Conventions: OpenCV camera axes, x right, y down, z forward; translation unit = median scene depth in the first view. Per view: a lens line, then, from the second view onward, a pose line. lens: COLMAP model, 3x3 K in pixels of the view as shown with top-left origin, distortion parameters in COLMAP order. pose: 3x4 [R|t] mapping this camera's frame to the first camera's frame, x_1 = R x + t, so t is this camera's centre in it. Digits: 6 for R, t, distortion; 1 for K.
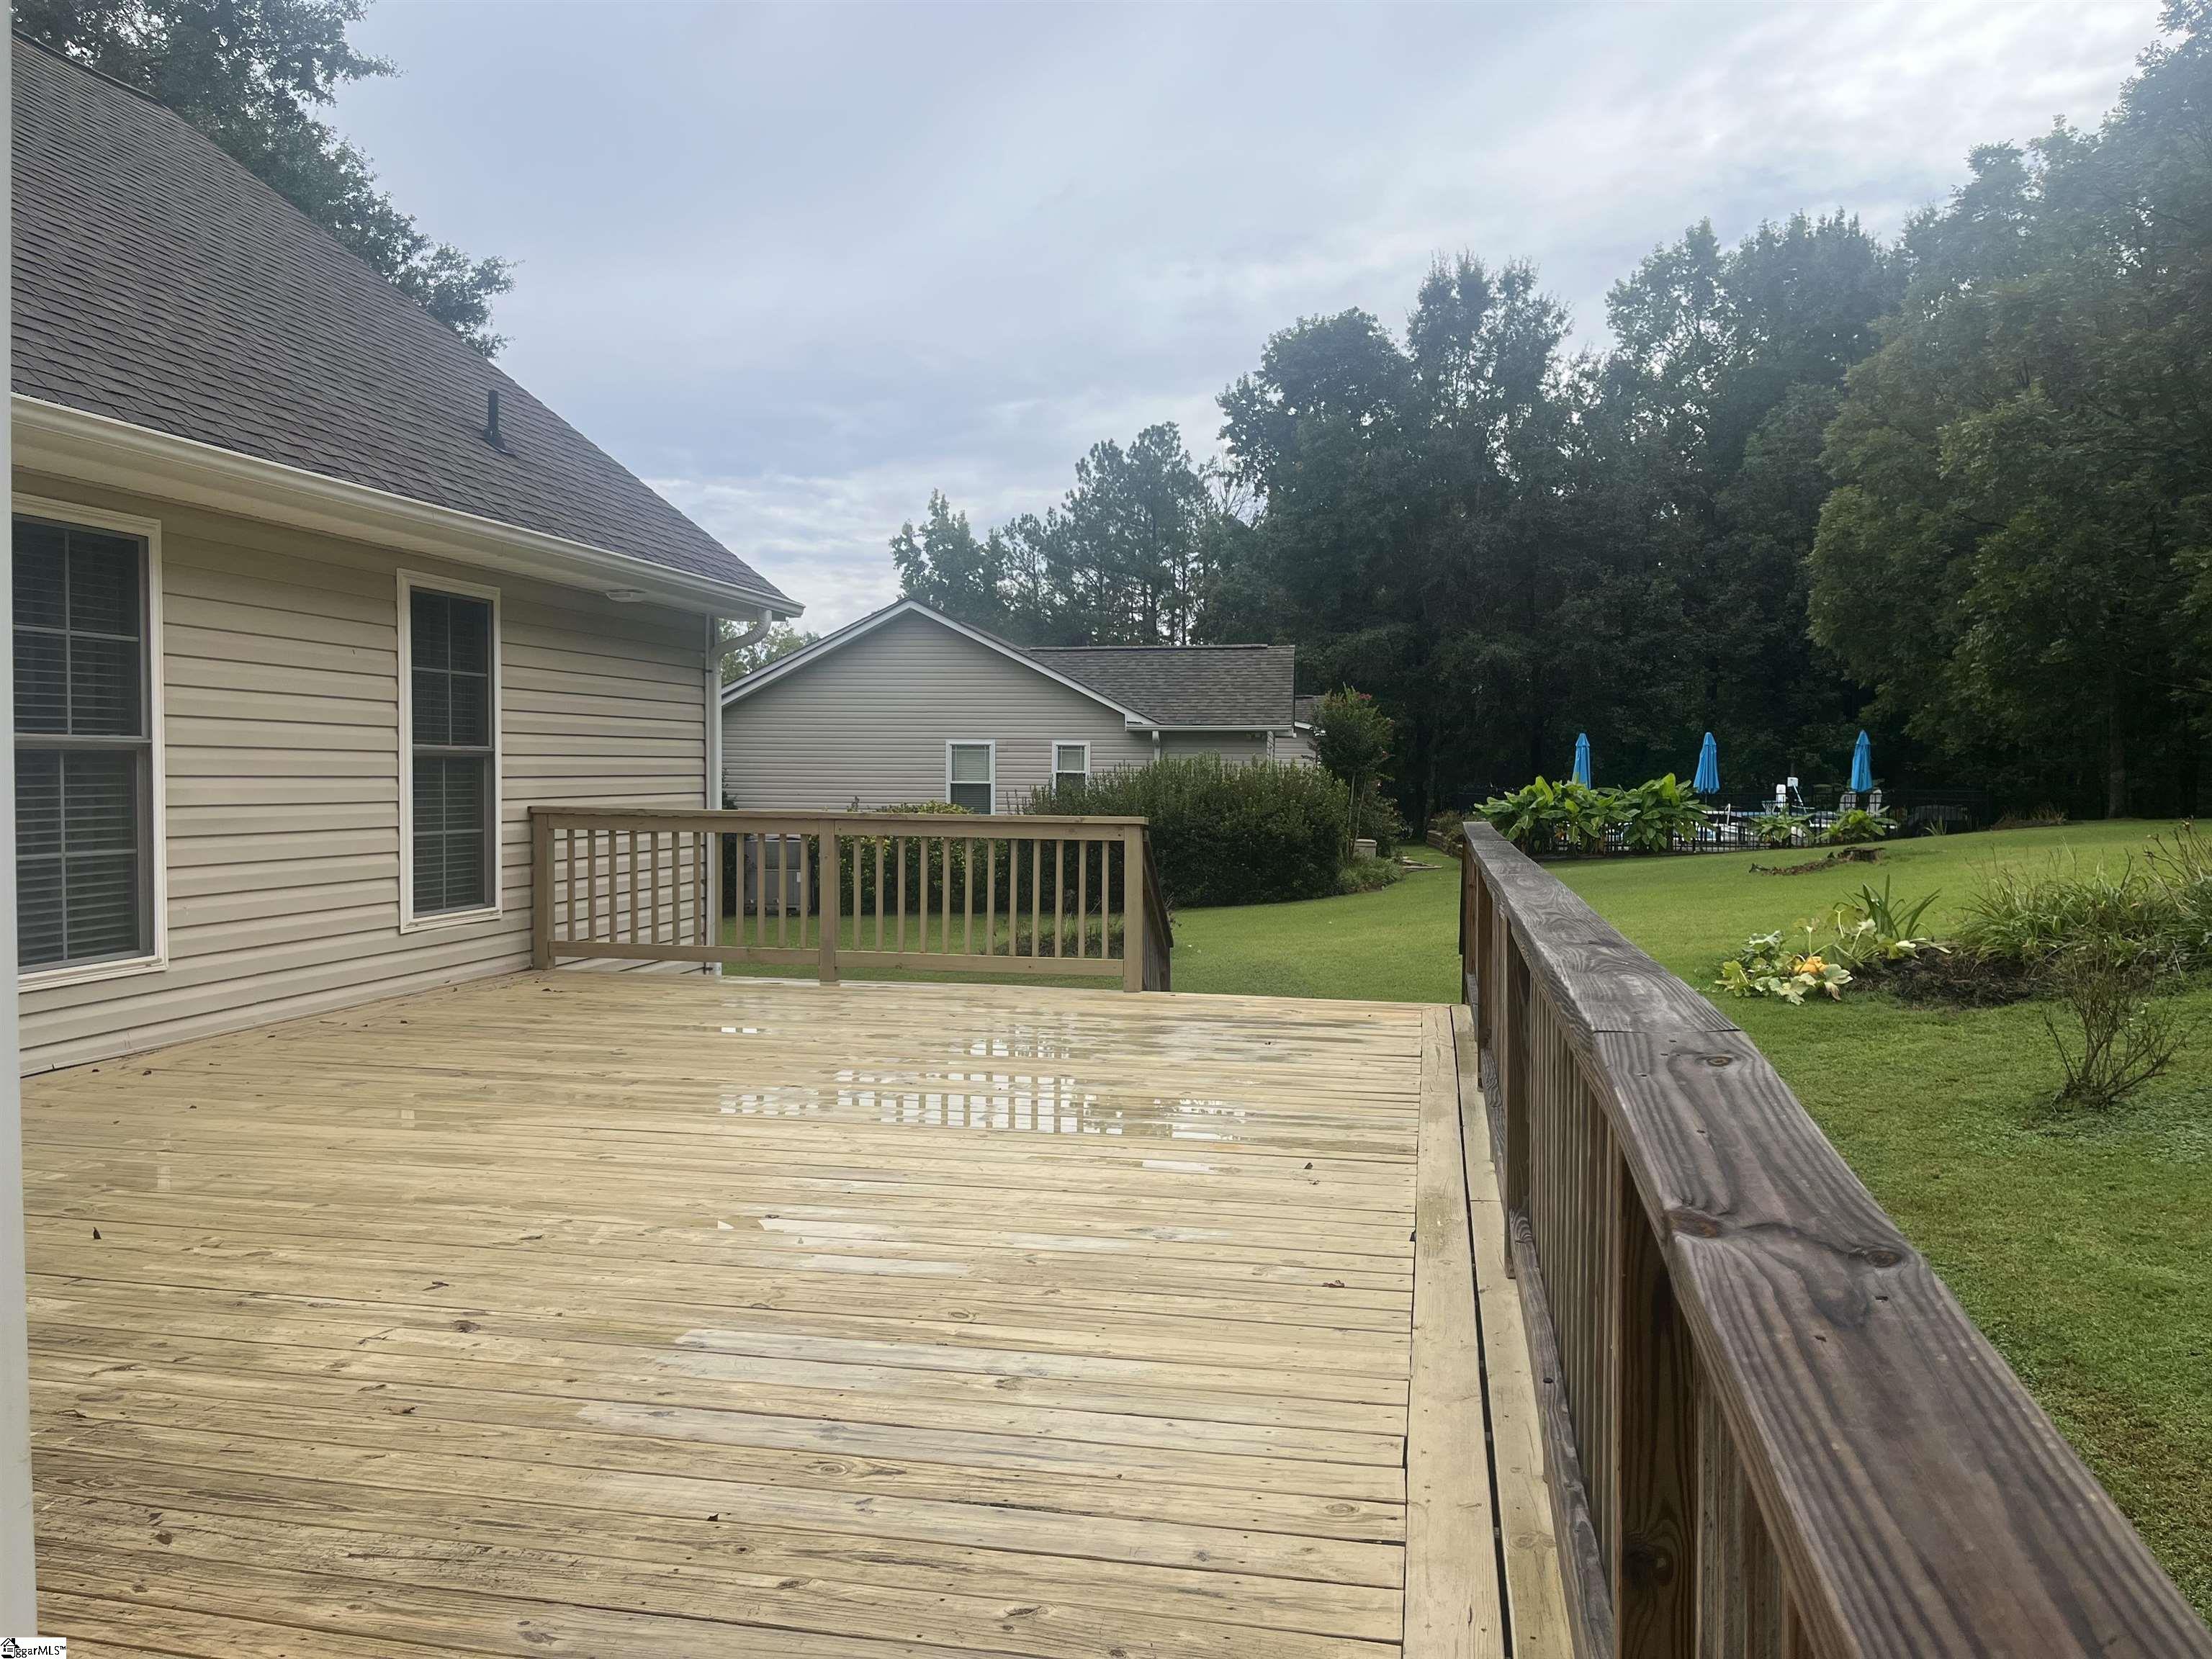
lens RADIAL K [[1670.9, 0, 1113.9], [0, 1670.9, 819.9], [0, 0, 1]] dist [0.079390, -0.105187]
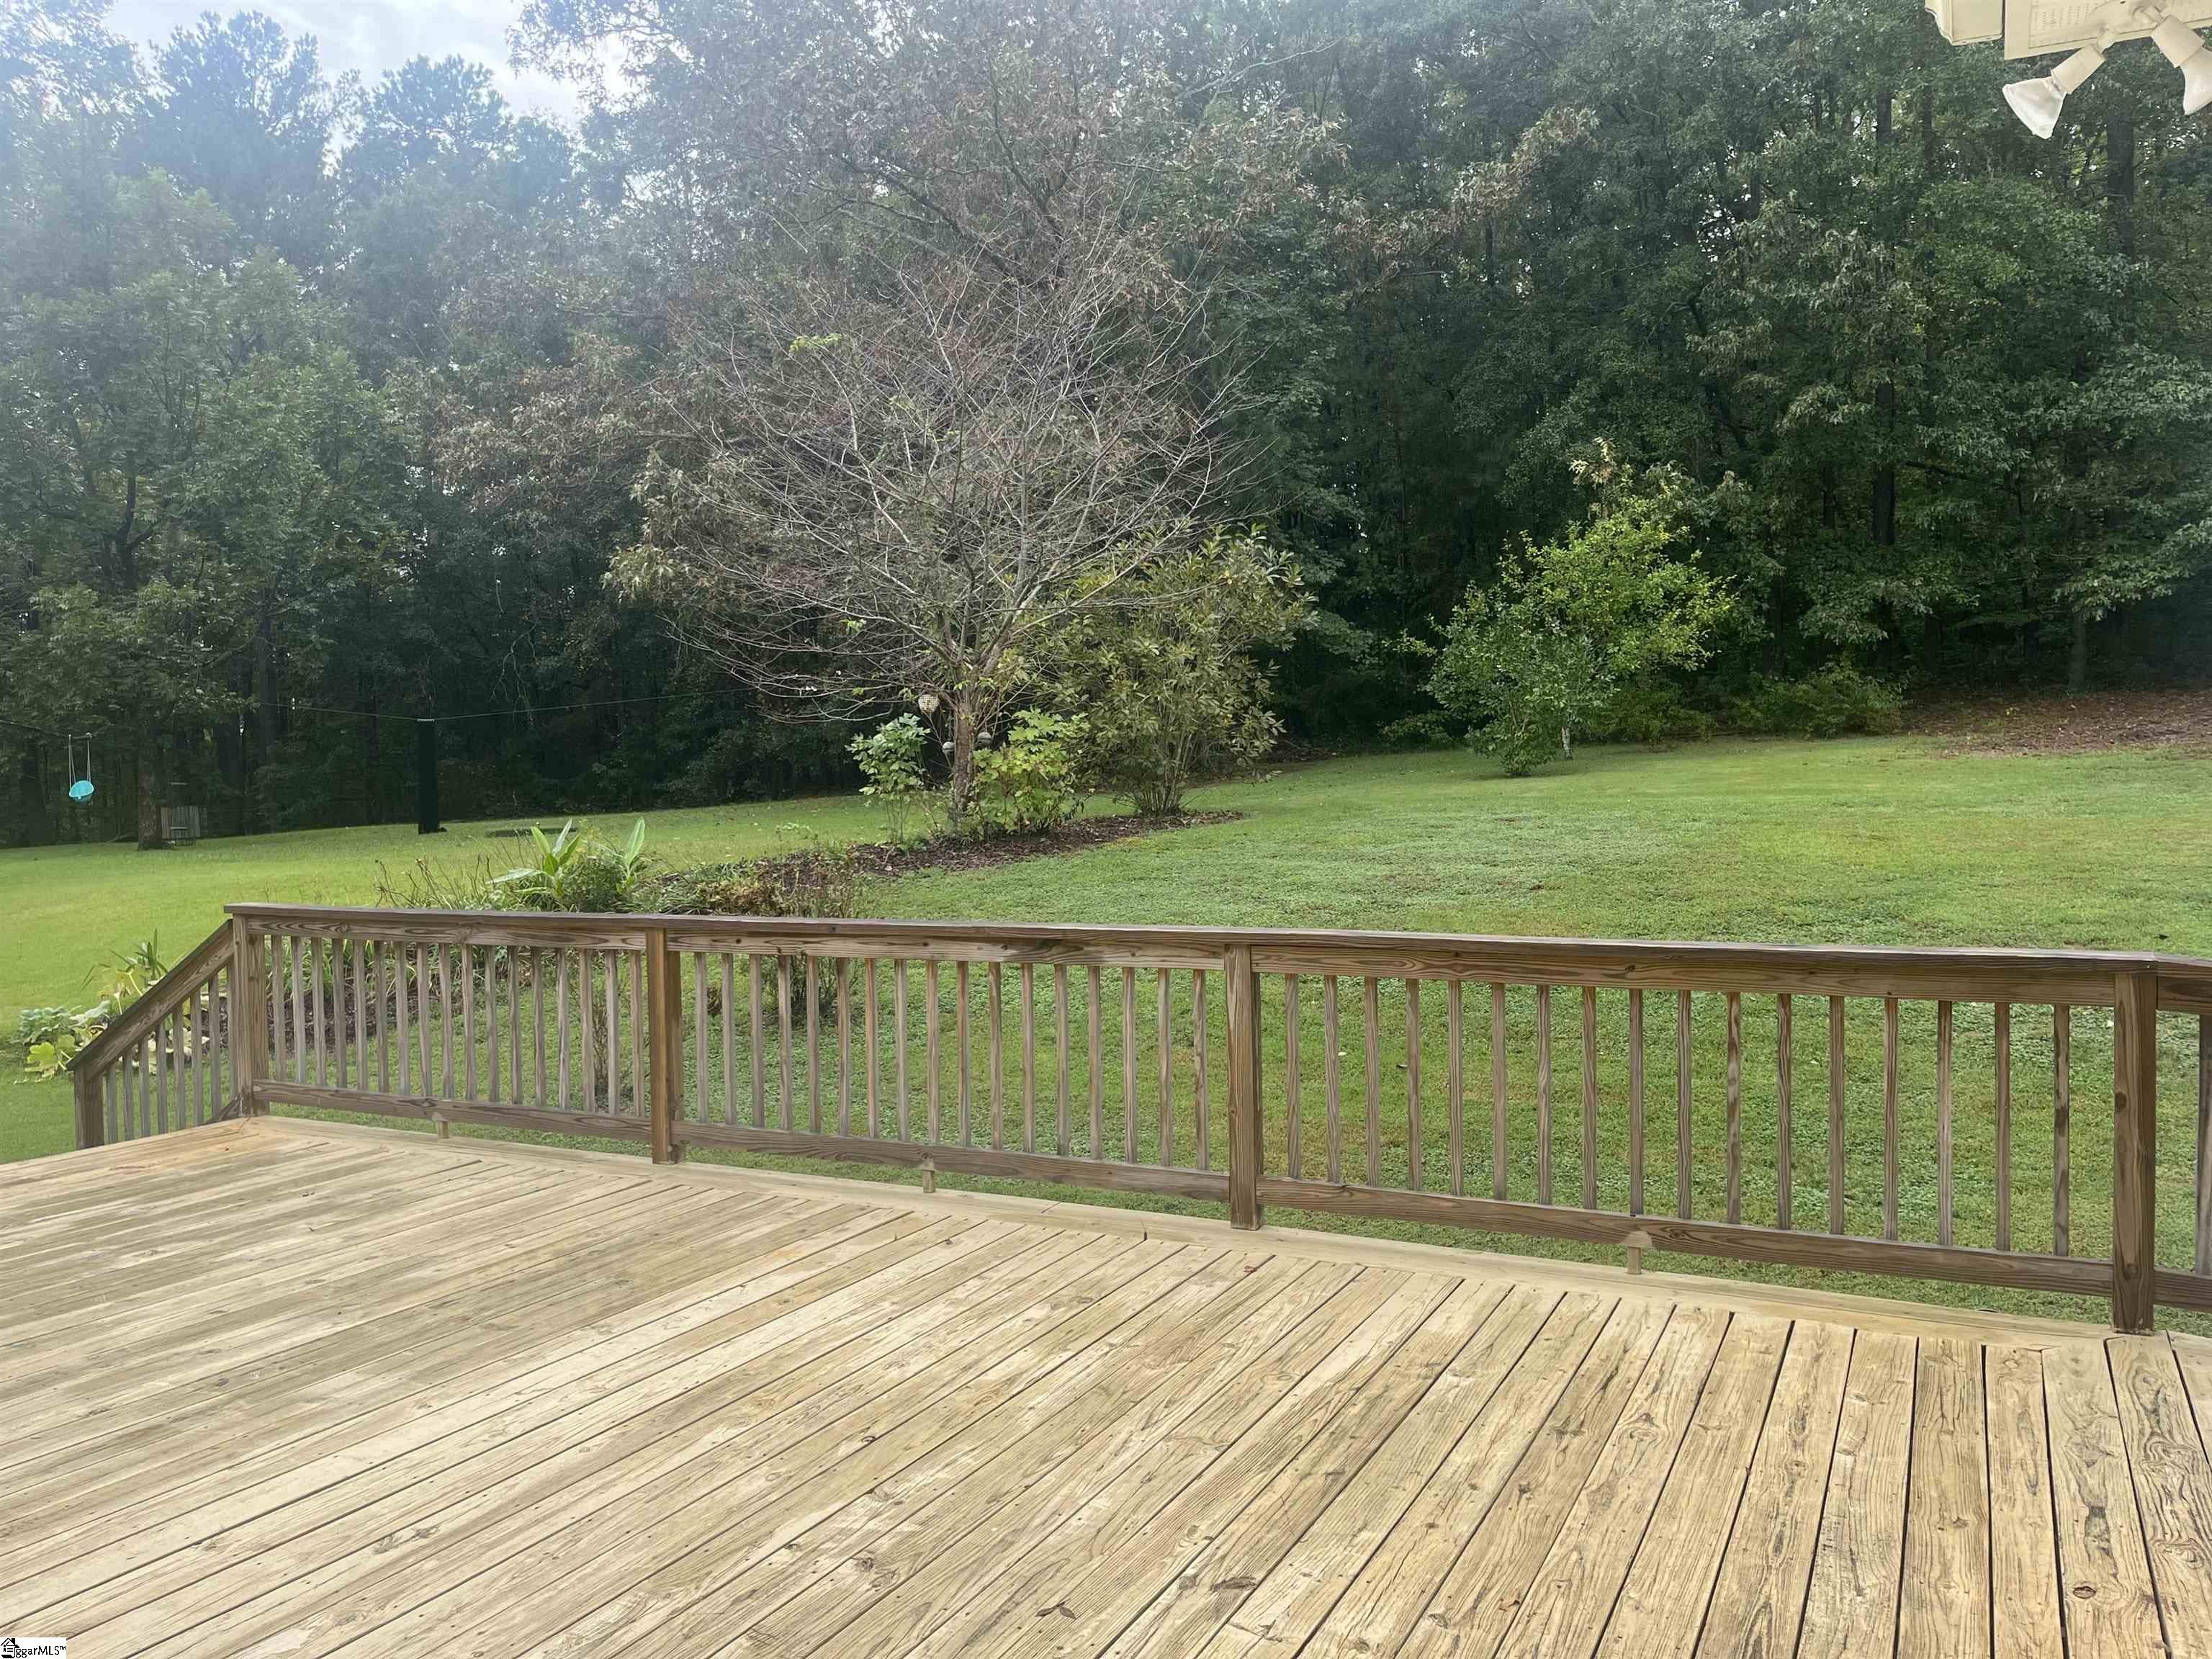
lens RADIAL K [[1670.9, 0, 1113.9], [0, 1670.9, 819.9], [0, 0, 1]] dist [0.079390, -0.105187]
pose [[0.266847, -0.029600, 0.963284, -1.164354], [0.043186, 0.998891, 0.018730, -0.089068], [-0.962771, 0.036602, 0.267829, 0.811551]]
